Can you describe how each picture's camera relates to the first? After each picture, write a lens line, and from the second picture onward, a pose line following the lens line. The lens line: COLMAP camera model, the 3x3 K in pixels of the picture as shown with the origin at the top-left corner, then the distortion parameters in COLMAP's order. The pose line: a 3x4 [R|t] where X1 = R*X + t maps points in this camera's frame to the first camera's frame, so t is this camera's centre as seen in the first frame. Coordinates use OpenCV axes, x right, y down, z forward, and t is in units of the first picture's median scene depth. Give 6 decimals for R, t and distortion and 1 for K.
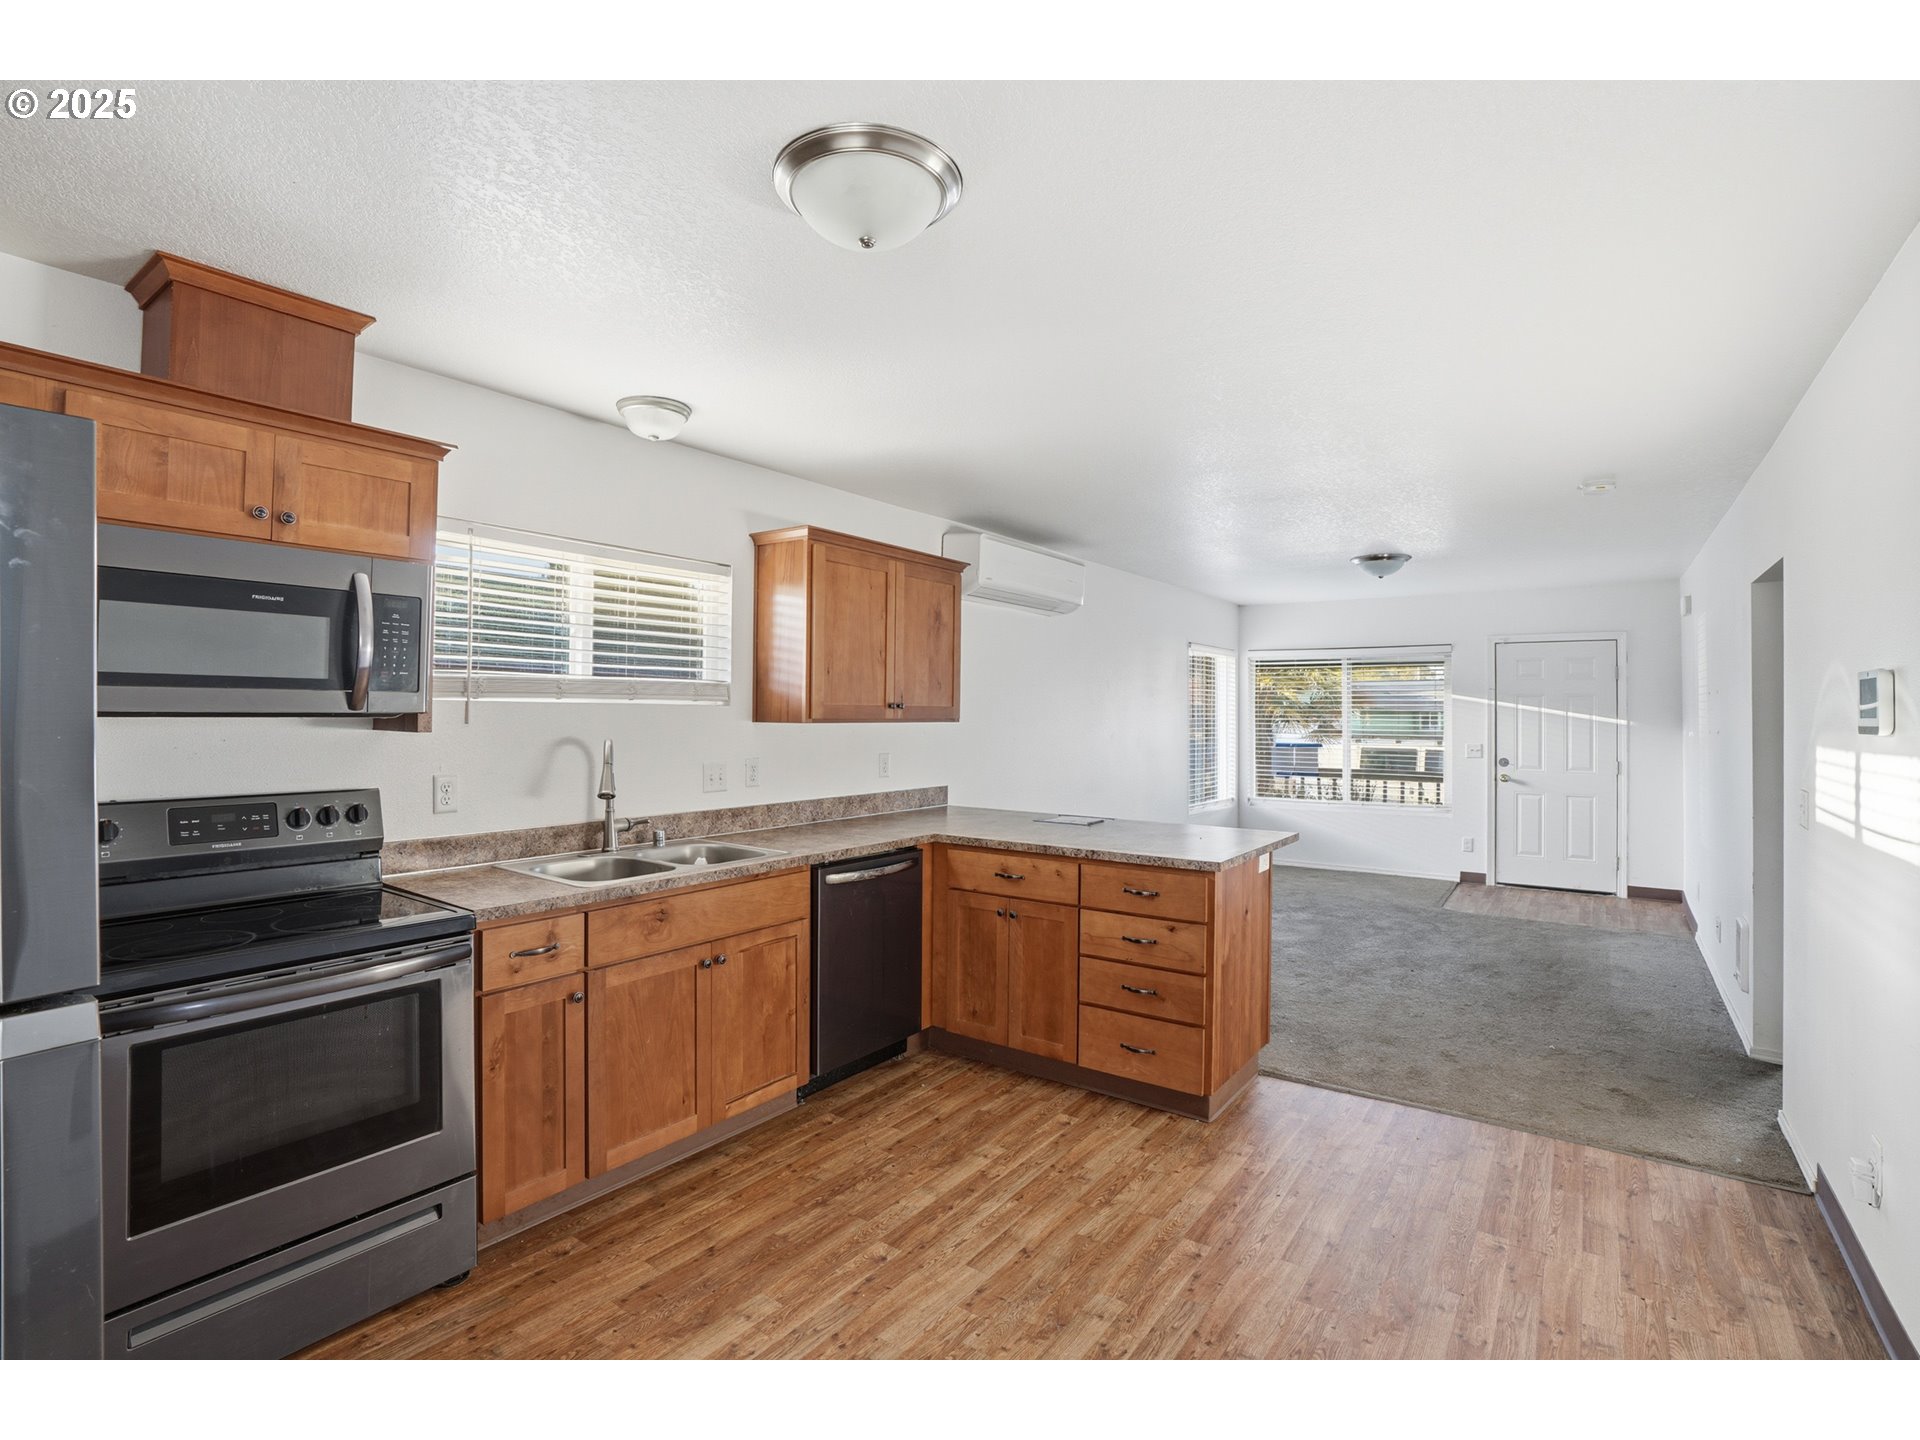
lens RADIAL K [[896.0, 0, 956.5], [0, 896.0, 705.4], [0, 0, 1]] dist [-0.065844, 0.026159]
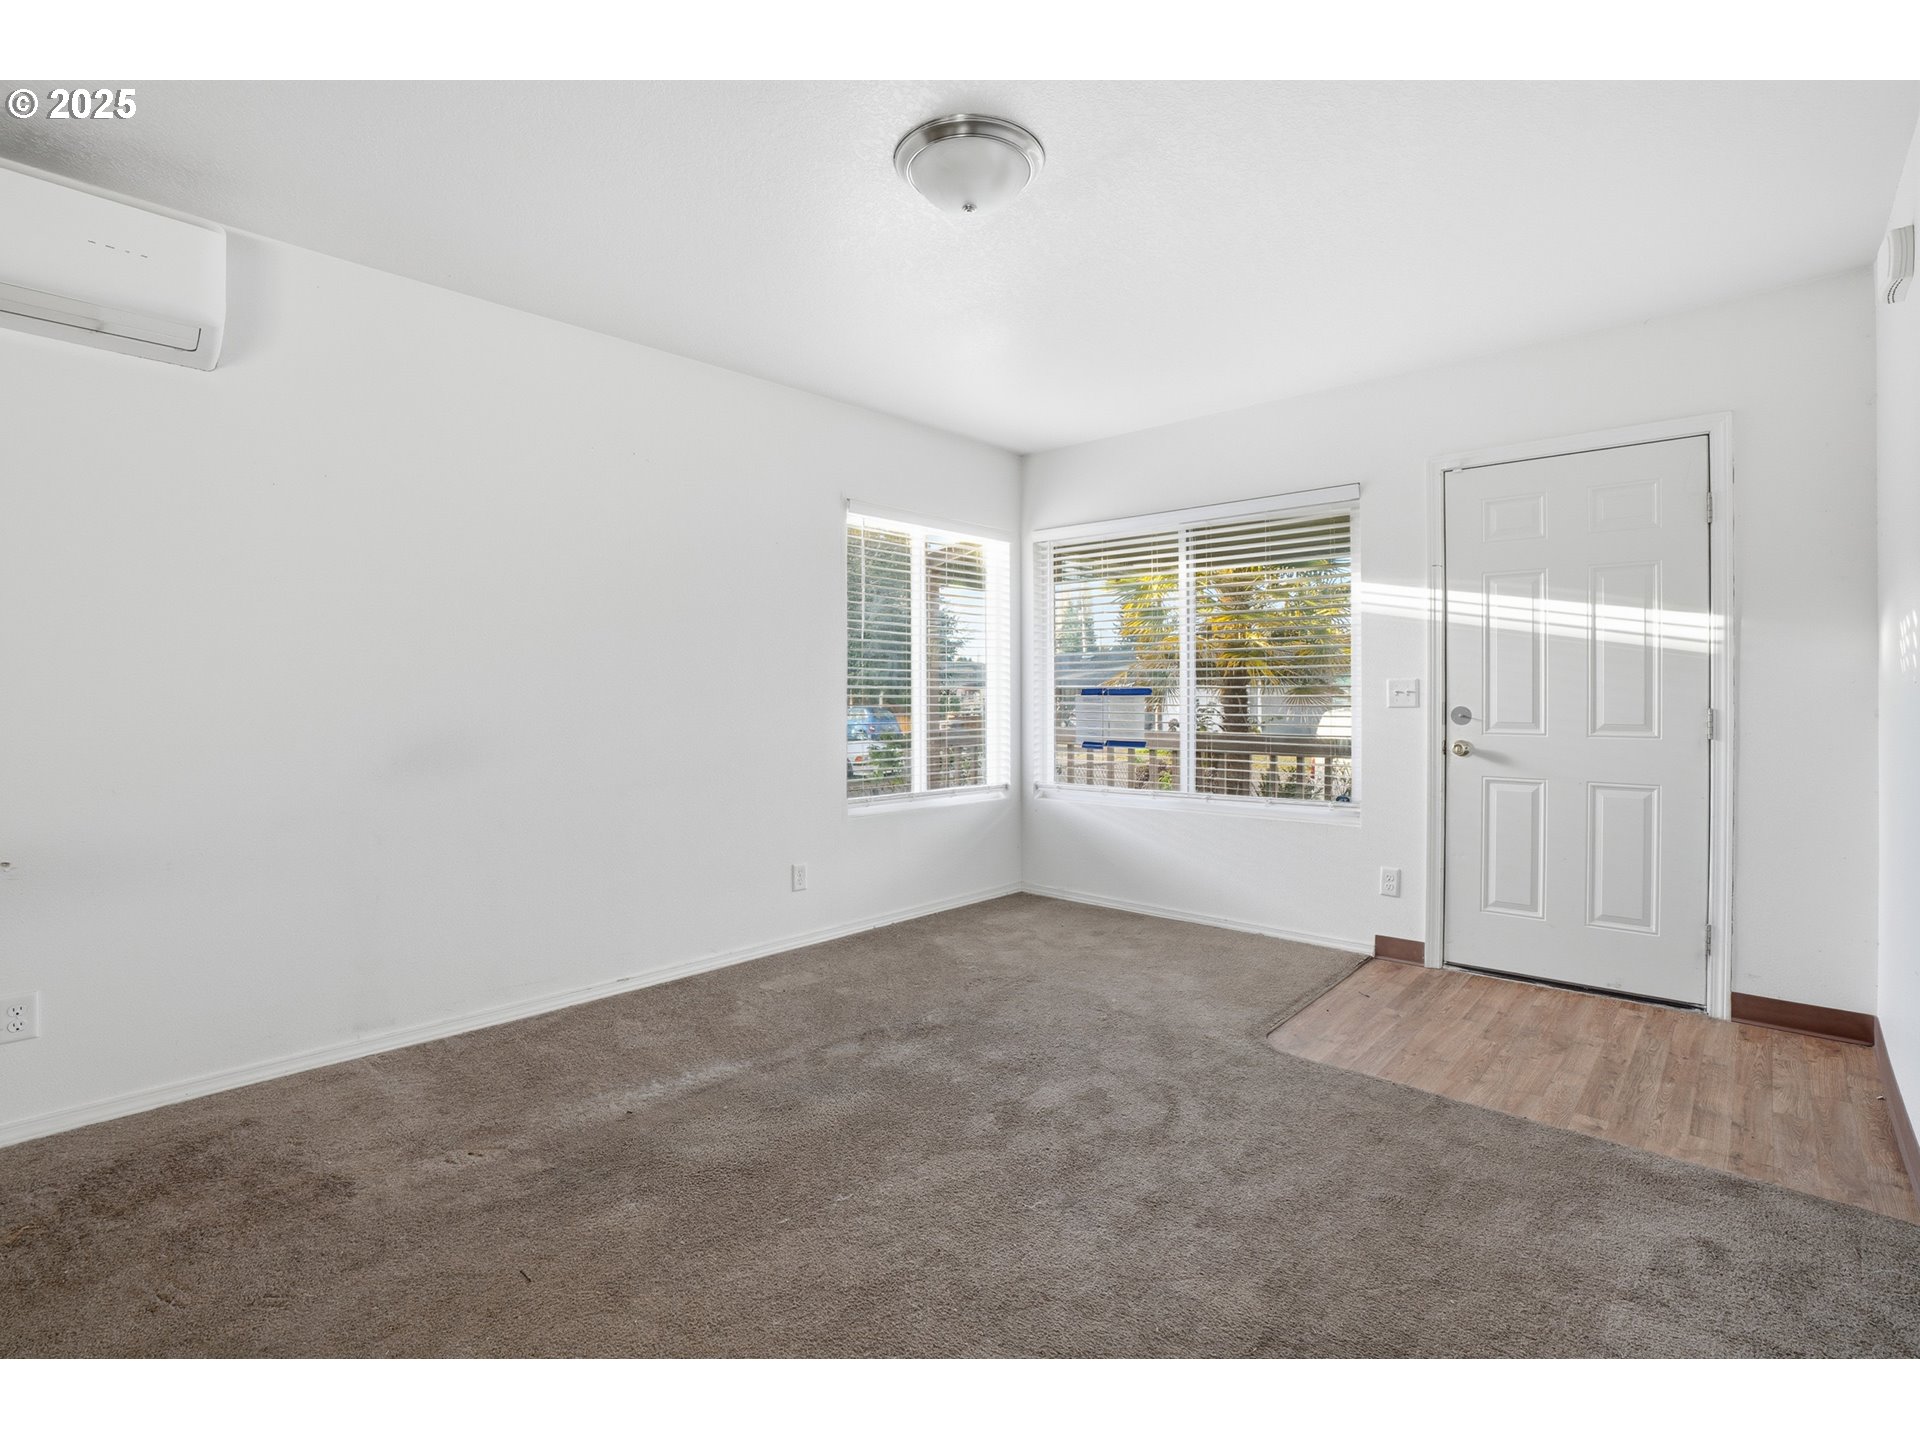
lens RADIAL K [[896.0, 0, 956.5], [0, 896.0, 705.4], [0, 0, 1]] dist [-0.065844, 0.026159]
pose [[0.993196, -0.006530, -0.116275, 0.404565], [0.009023, 0.999740, 0.020928, 0.046842], [0.116108, -0.021835, 0.992997, 0.487330]]
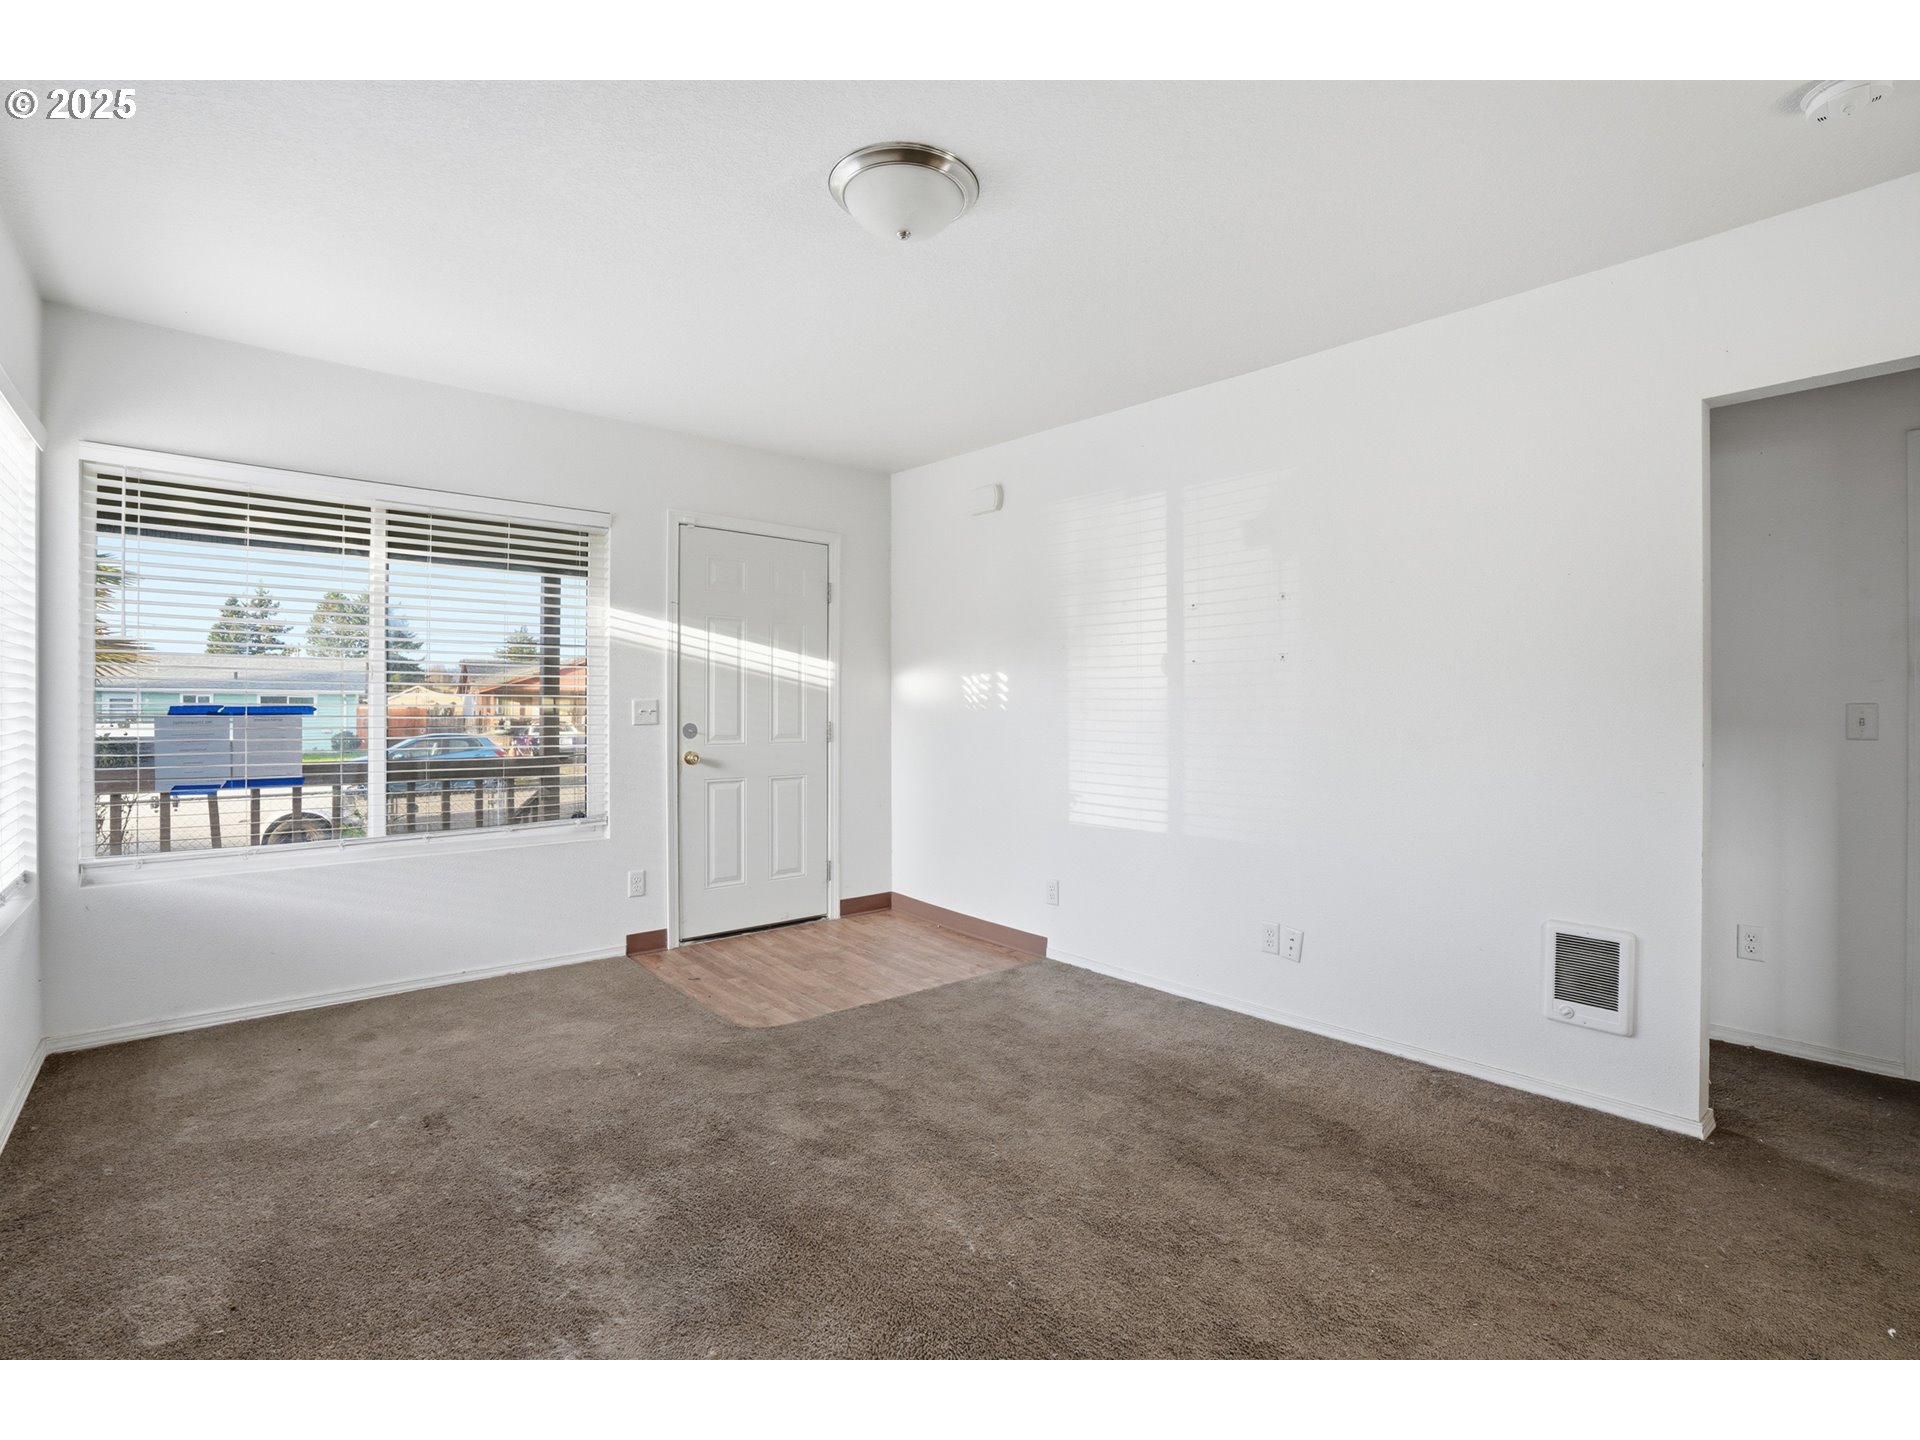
lens RADIAL K [[896.0, 0, 956.5], [0, 896.0, 705.4], [0, 0, 1]] dist [-0.065844, 0.026159]
pose [[0.221245, -0.001882, 0.975216, 0.090078], [-0.006805, 0.999971, 0.003474, 0.045134], [-0.975194, -0.007404, 0.221226, 0.697121]]
